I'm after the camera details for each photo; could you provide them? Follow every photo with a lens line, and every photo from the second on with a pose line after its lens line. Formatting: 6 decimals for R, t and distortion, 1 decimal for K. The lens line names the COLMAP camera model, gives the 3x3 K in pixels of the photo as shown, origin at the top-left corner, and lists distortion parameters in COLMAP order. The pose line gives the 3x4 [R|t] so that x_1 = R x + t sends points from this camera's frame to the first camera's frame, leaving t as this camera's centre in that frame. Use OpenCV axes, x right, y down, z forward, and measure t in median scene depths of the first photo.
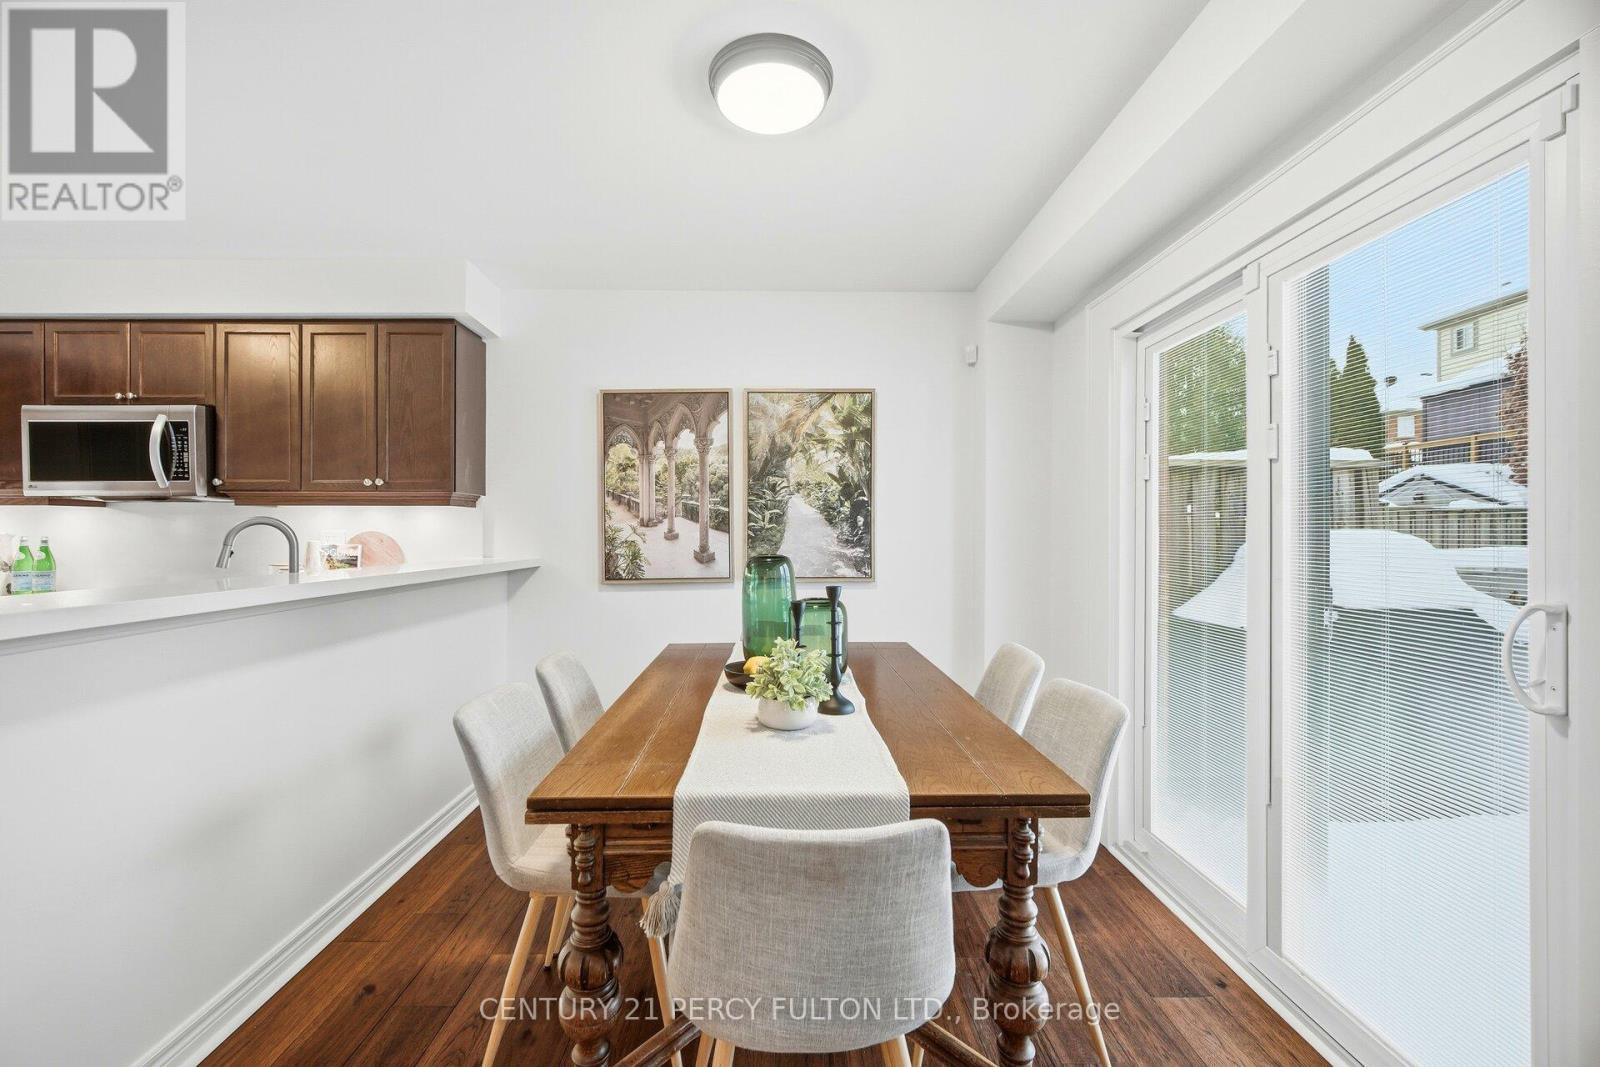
lens RADIAL K [[676.9, 0, 791.9], [0, 676.9, 531.1], [0, 0, 1]] dist [-0.004425, 0.000418]
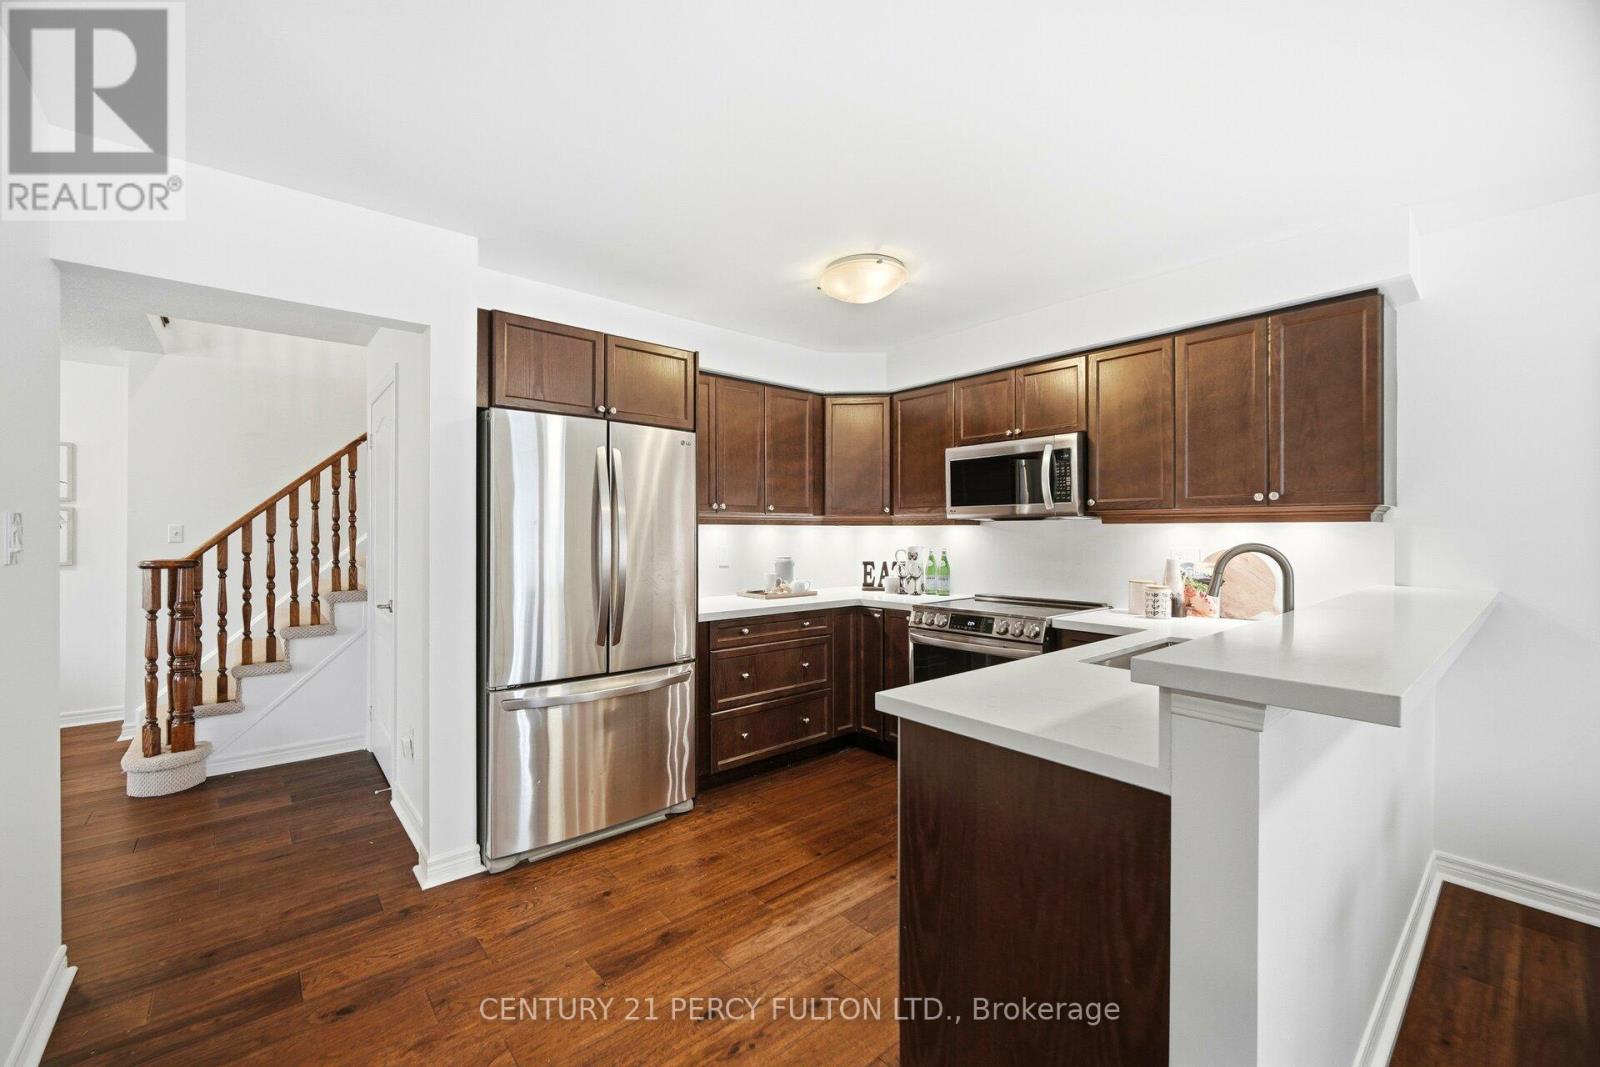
lens RADIAL K [[650.9, 0, 787.5], [0, 650.9, 529.4], [0, 0, 1]] dist [-0.004598, -0.000701]
pose [[0.637839, -0.003386, -0.770162, -0.328840], [-0.001023, 0.999986, -0.005244, -0.021435], [0.770169, 0.004133, 0.637826, -0.025705]]
